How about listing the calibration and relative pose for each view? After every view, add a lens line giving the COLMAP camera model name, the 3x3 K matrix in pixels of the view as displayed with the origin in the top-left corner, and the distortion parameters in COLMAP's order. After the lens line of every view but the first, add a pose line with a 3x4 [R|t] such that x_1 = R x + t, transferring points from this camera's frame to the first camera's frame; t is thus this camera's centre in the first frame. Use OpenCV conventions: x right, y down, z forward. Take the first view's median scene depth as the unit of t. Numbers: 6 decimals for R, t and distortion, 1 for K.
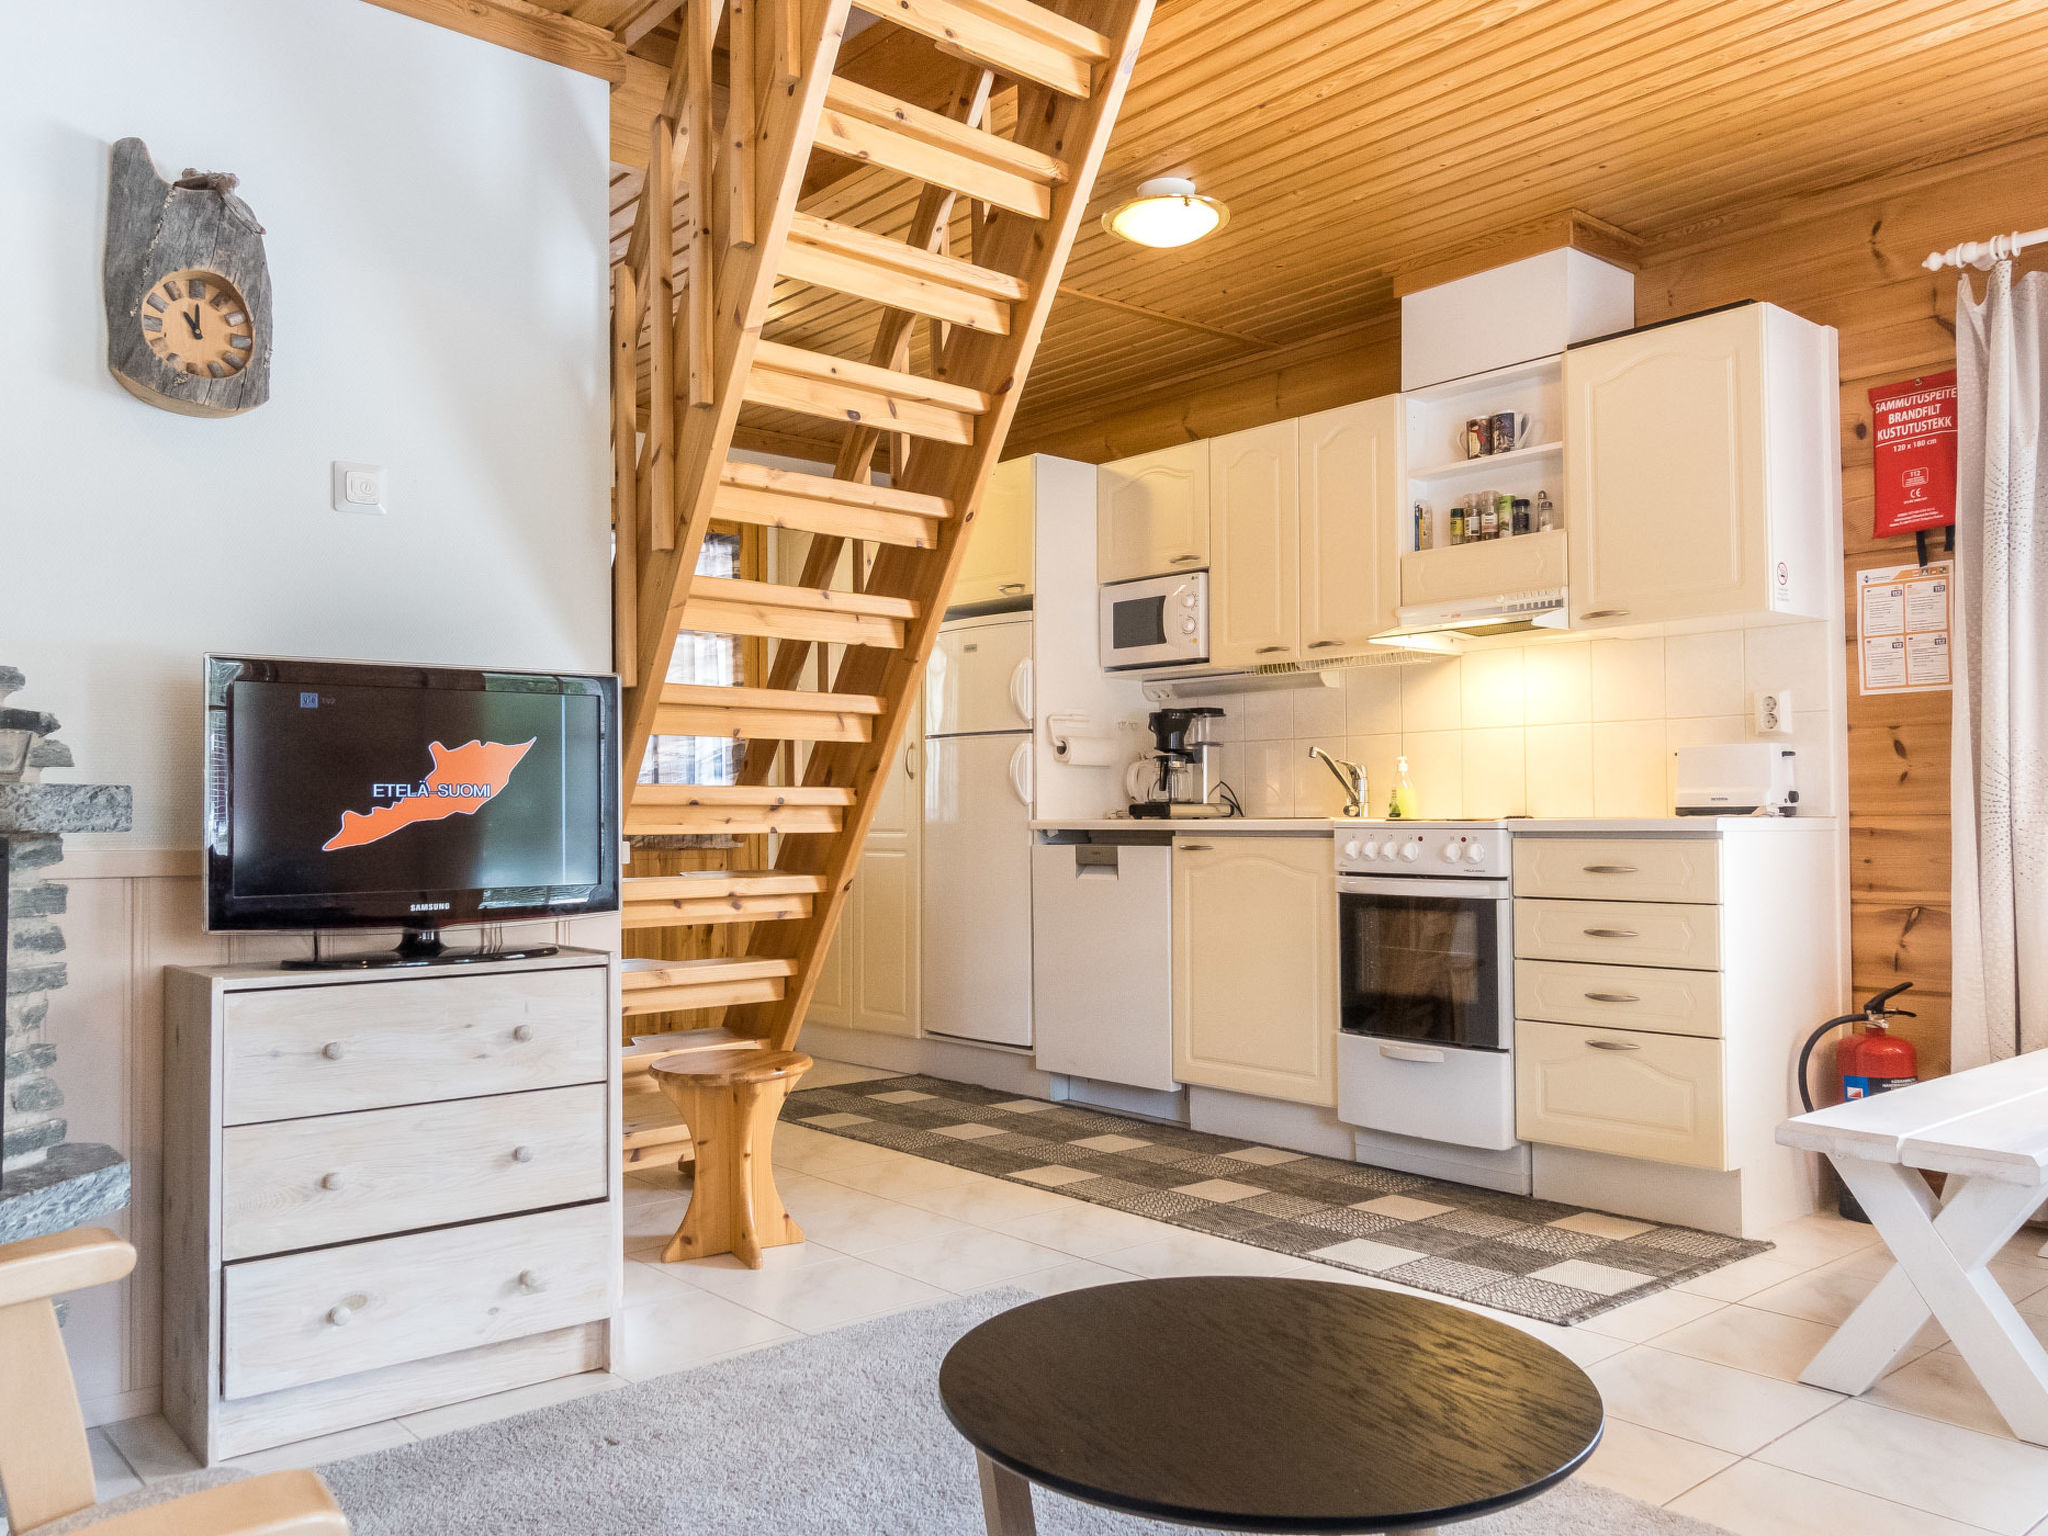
lens RADIAL K [[1585.0, 0, 1024.0], [0, 1585.0, 768.0], [0, 0, 1]] dist [0.014319, -0.043246]
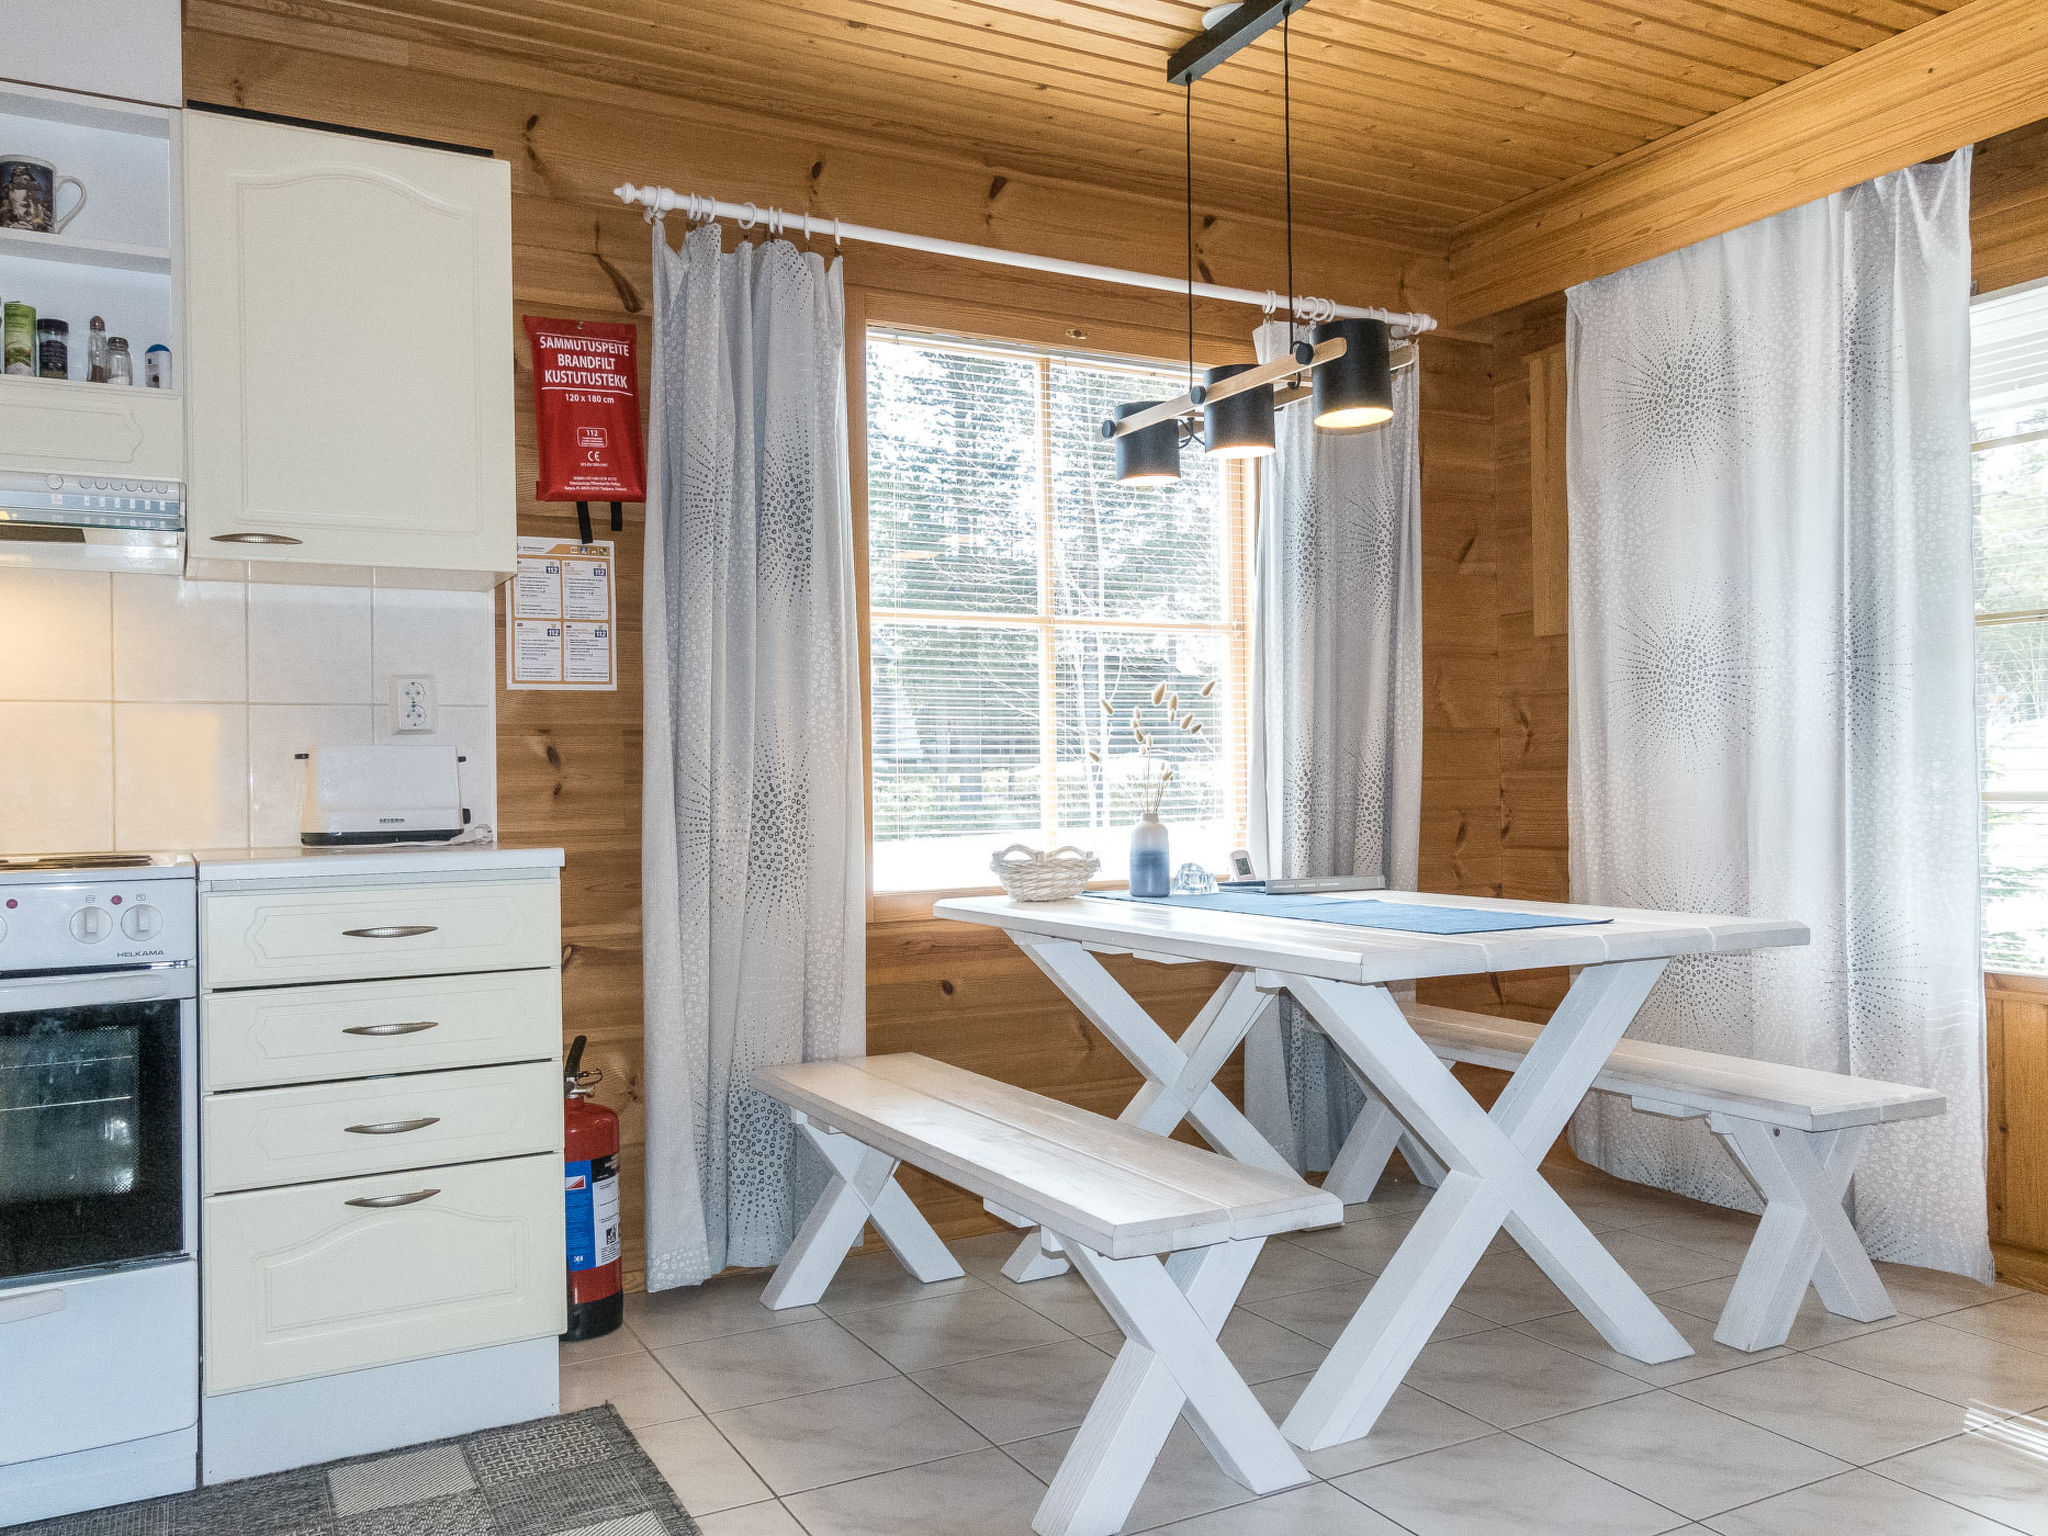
lens RADIAL K [[1585.0, 0, 1024.0], [0, 1585.0, 768.0], [0, 0, 1]] dist [0.014319, -0.043246]
pose [[0.204326, 0.014717, 0.978792, -0.176860], [-0.016154, 0.999802, -0.011660, -0.000402], [-0.978770, -0.013429, 0.204523, 0.485307]]
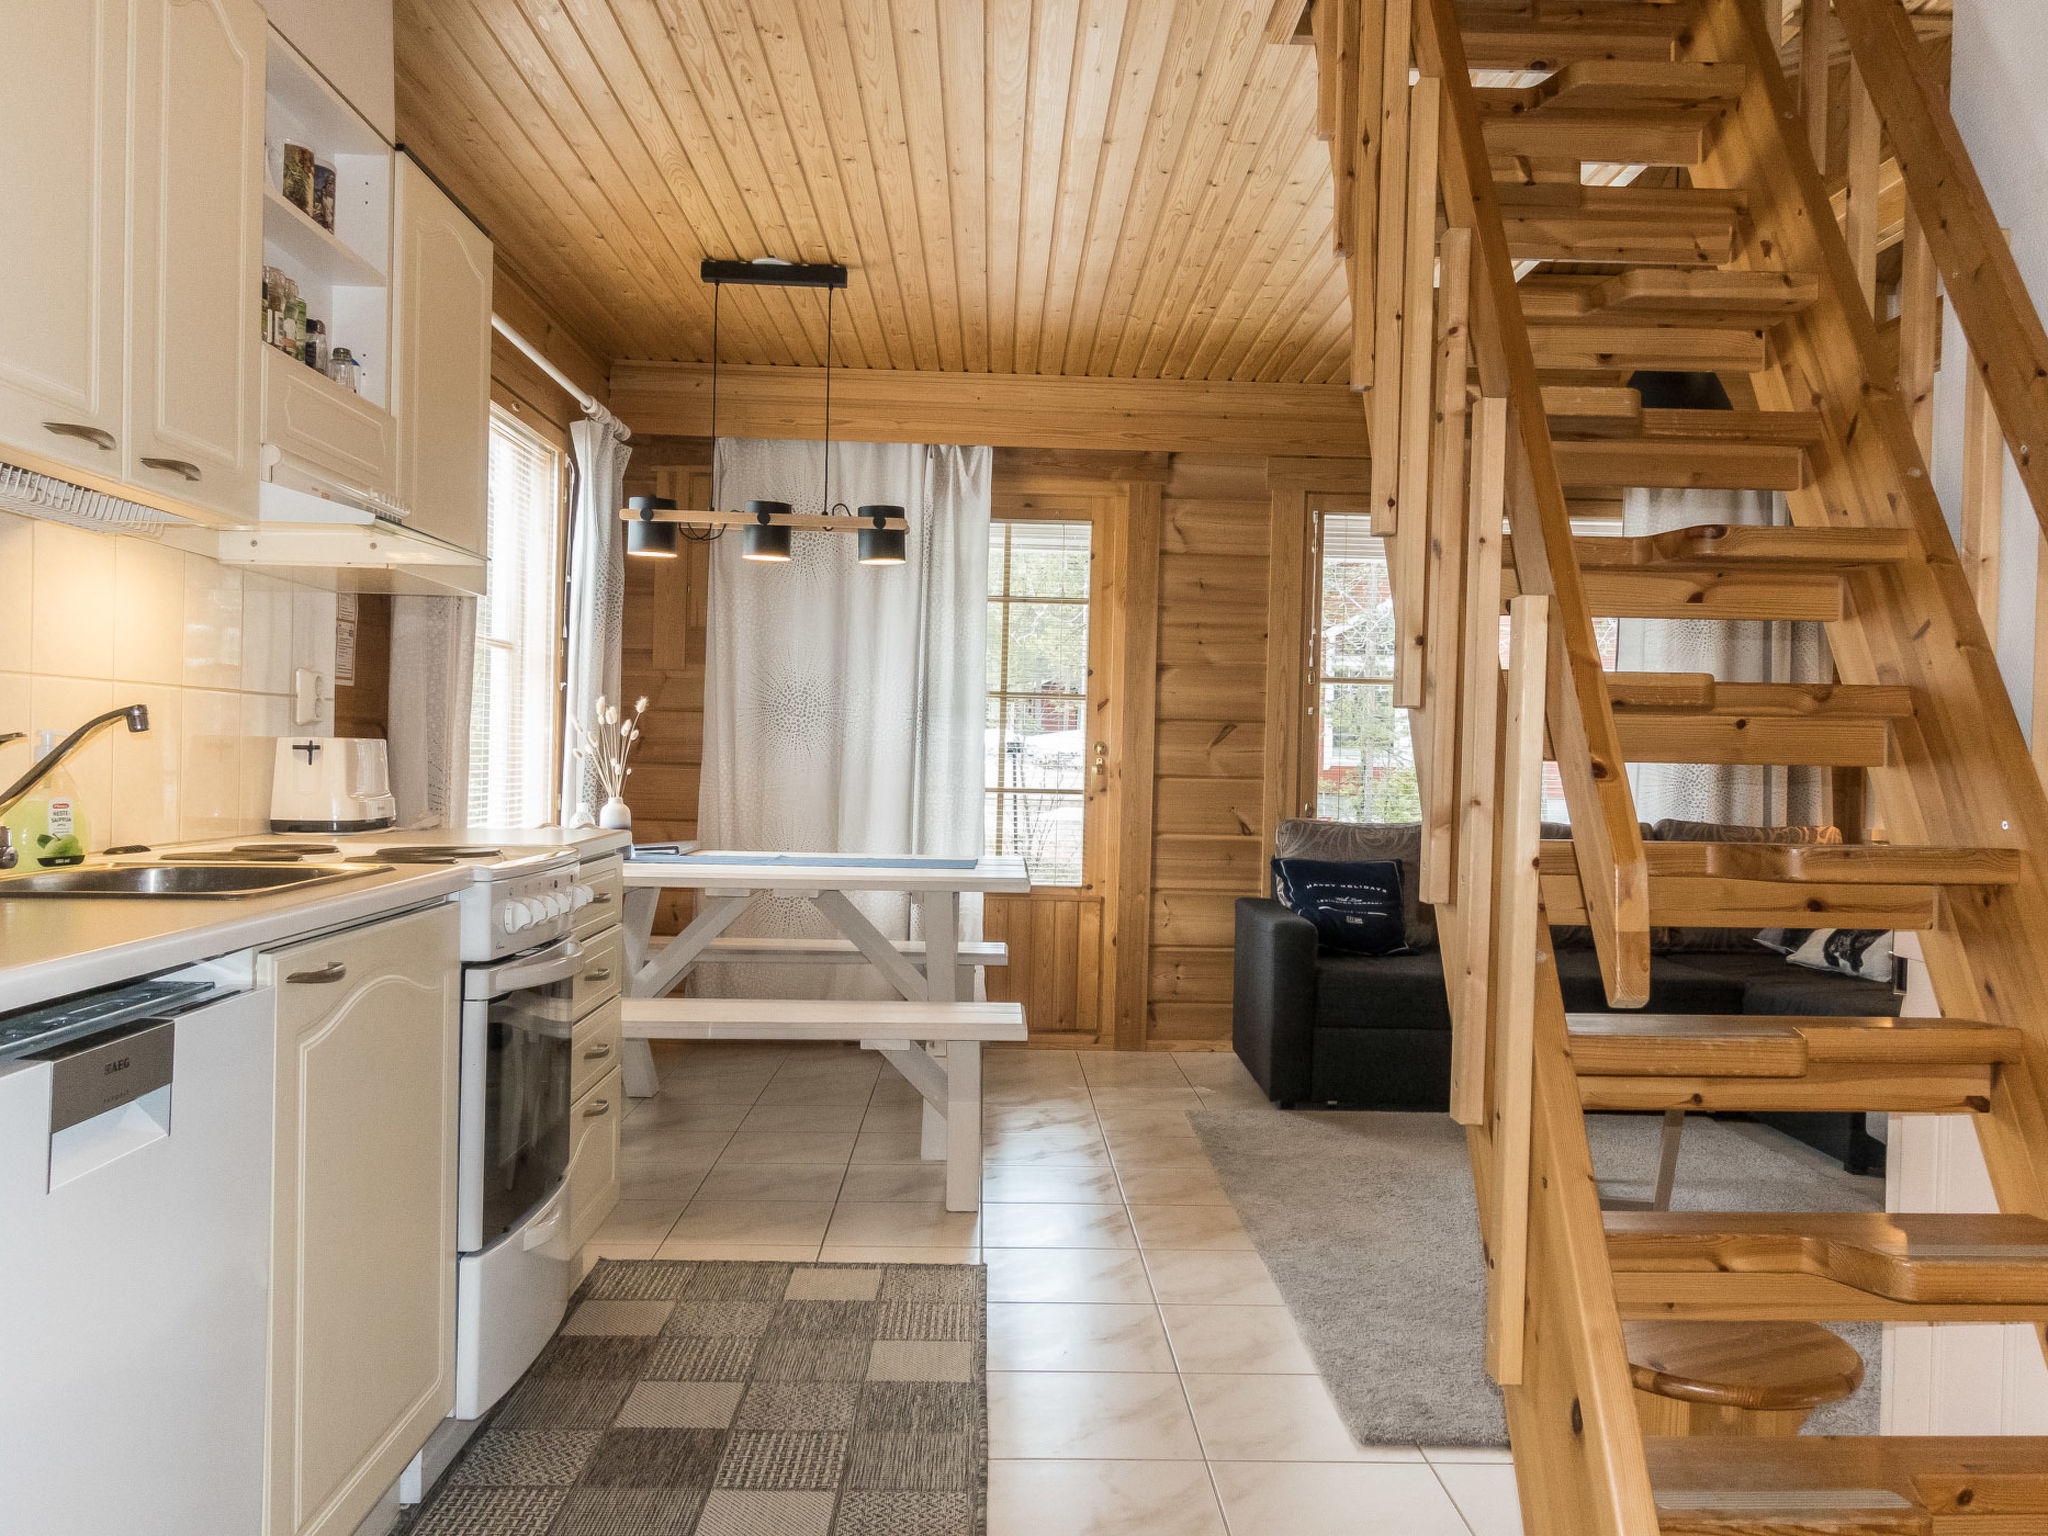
lens RADIAL K [[1585.0, 0, 1024.0], [0, 1585.0, 768.0], [0, 0, 1]] dist [0.014319, -0.043246]
pose [[-0.779497, -0.014770, 0.626232, -0.260033], [-0.033871, 0.999253, -0.018593, 0.002199], [-0.625490, -0.035705, -0.779415, 1.204516]]
